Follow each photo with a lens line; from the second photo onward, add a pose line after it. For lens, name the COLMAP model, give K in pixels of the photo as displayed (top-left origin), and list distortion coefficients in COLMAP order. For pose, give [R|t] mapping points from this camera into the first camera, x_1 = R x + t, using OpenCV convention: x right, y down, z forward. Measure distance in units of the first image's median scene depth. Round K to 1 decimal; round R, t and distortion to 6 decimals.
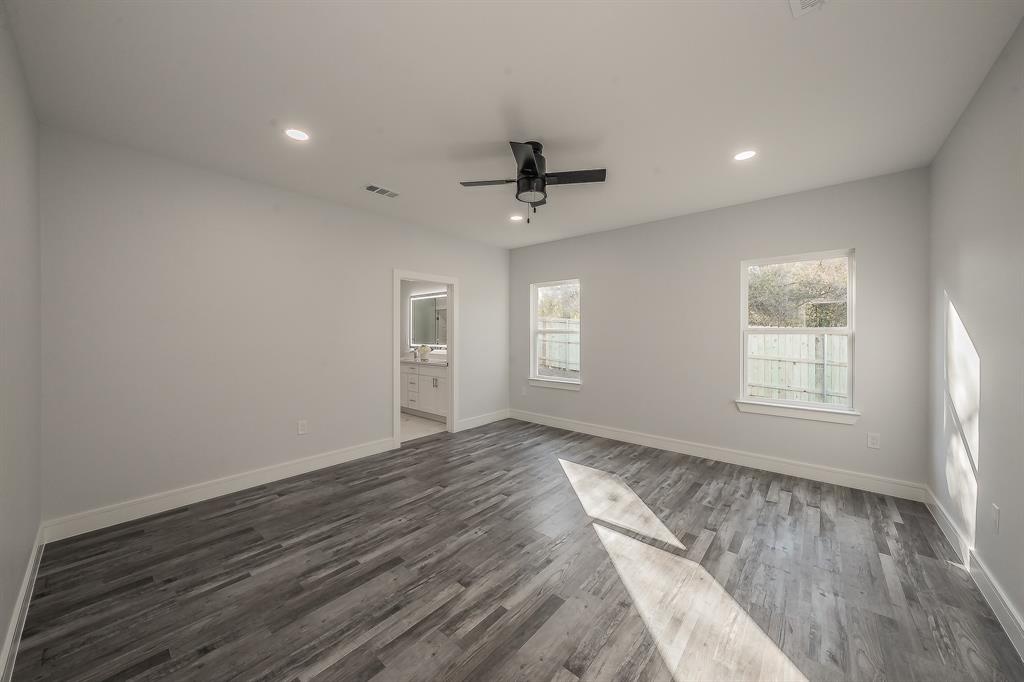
lens RADIAL K [[371.1, 0, 509.0], [0, 371.1, 332.3], [0, 0, 1]] dist [-0.003008, -0.000023]
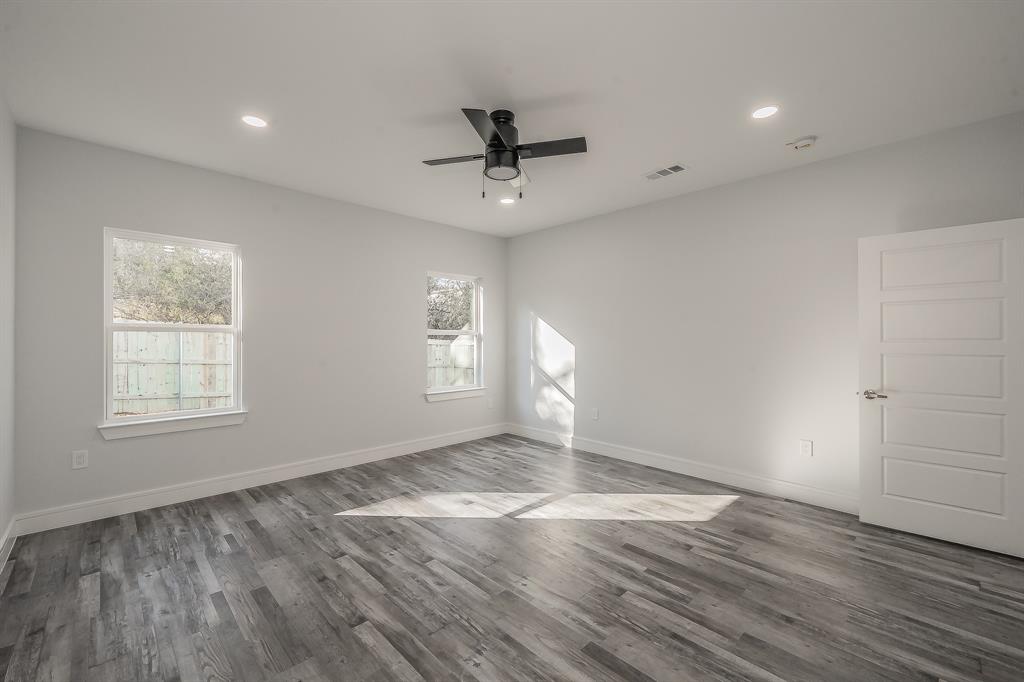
lens RADIAL K [[429.7, 0, 525.7], [0, 429.7, 344.9], [0, 0, 1]] dist [0.004456, 0.000675]
pose [[0.045290, -0.015681, 0.998851, -0.817250], [-0.004987, 0.999861, 0.015923, 0.024254], [-0.998961, -0.005703, 0.045206, 0.806224]]
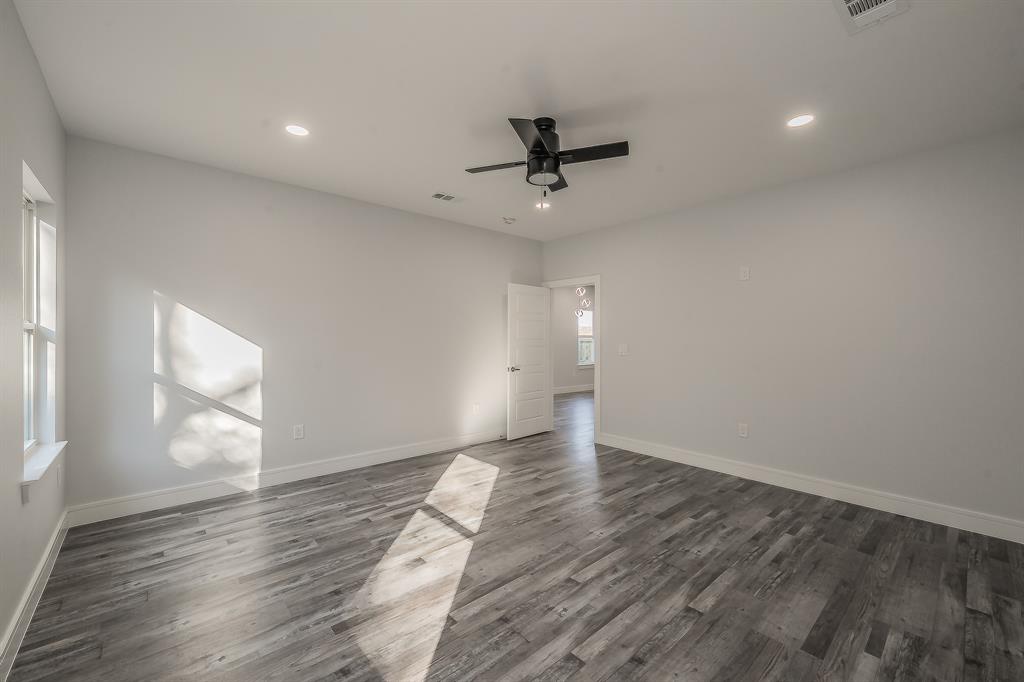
lens RADIAL K [[391.4, 0, 519.2], [0, 391.4, 340.7], [0, 0, 1]] dist [0.002760, -0.000006]
pose [[-0.993010, -0.004522, 0.117946, 0.006088], [-0.004466, 0.999990, 0.000738, 0.030305], [-0.117948, 0.000206, -0.993020, 1.718322]]
